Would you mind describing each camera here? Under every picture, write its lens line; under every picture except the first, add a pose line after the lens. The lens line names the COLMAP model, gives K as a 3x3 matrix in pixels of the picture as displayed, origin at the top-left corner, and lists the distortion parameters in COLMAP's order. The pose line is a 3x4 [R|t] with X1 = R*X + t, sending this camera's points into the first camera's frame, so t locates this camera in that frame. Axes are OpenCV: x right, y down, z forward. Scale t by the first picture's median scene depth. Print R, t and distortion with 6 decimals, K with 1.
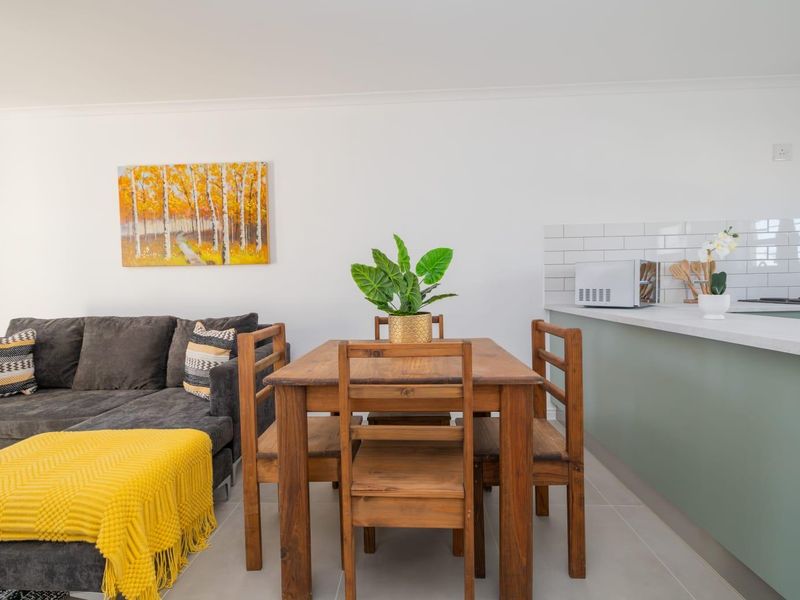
lens RADIAL K [[376.5, 0, 397.9], [0, 376.5, 299.4], [0, 0, 1]] dist [0.000040, 0.000317]
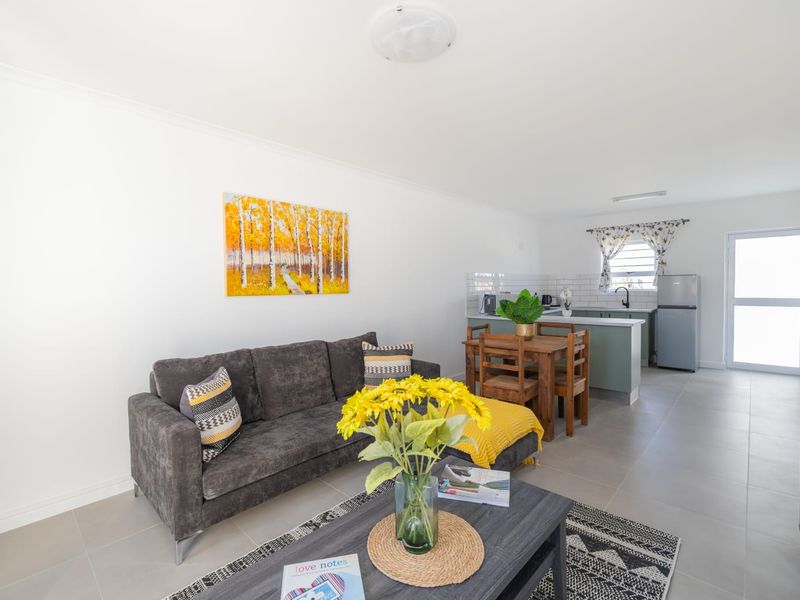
lens RADIAL K [[376.7, 0, 400.1], [0, 376.7, 299.1], [0, 0, 1]] dist [0.001790, 0.000462]
pose [[0.653065, -0.014214, 0.757168, -1.189420], [0.027794, 0.999600, -0.005208, -0.063535], [-0.756791, 0.024446, 0.653199, 0.040095]]
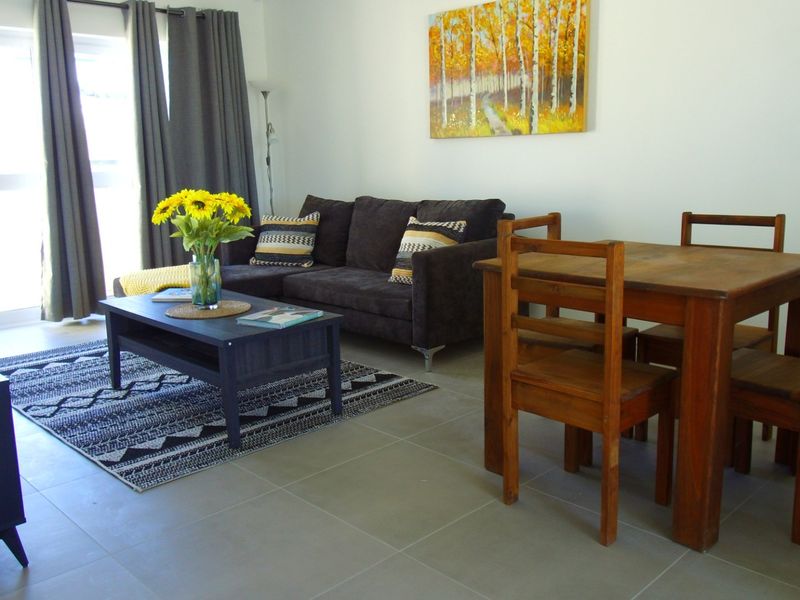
lens RADIAL K [[723.2, 0, 404.6], [0, 723.2, 288.6], [0, 0, 1]] dist [0.085454, -0.172163]
pose [[0.733784, 0.126908, -0.667424, 0.372121], [-0.017886, 0.985666, 0.167755, -0.026655], [0.679147, -0.111158, 0.725536, -0.274671]]
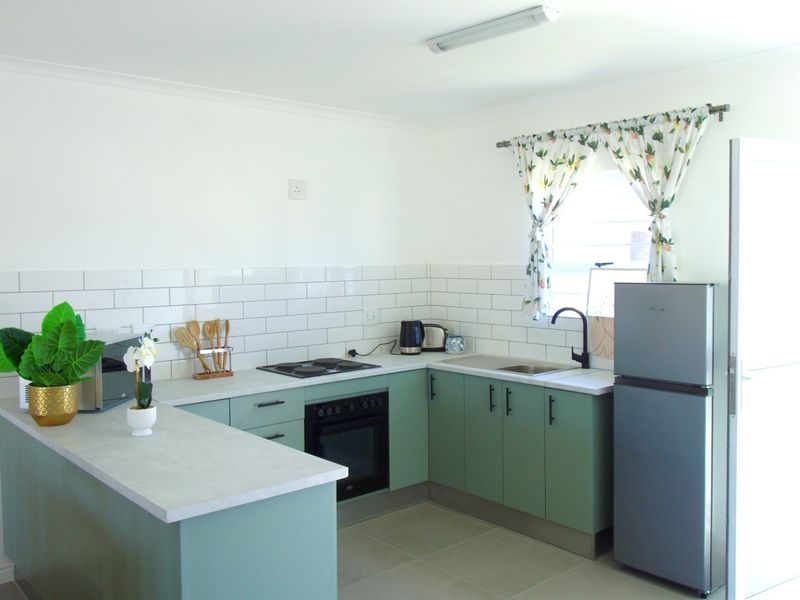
lens RADIAL K [[723.2, 0, 404.6], [0, 723.2, 288.6], [0, 0, 1]] dist [0.085454, -0.172163]
pose [[0.727092, -0.016553, 0.686340, 0.063487], [0.019203, 0.999808, 0.003769, -0.157692], [-0.686271, 0.010439, 0.727271, -0.334714]]
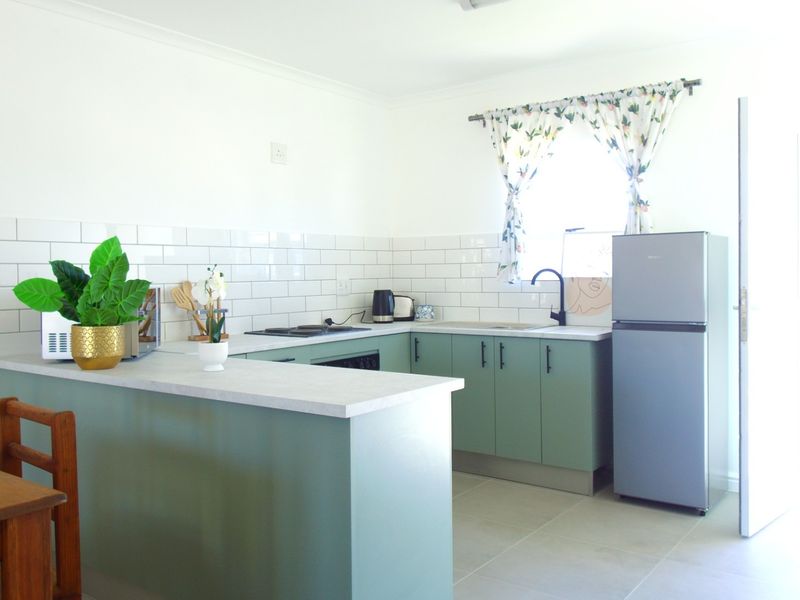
lens RADIAL K [[723.2, 0, 404.6], [0, 723.2, 288.6], [0, 0, 1]] dist [0.085454, -0.172163]
pose [[0.563602, -0.005314, 0.826029, -0.151018], [0.030248, 0.999441, -0.014209, -0.054581], [-0.825493, 0.032994, 0.563448, -0.125570]]
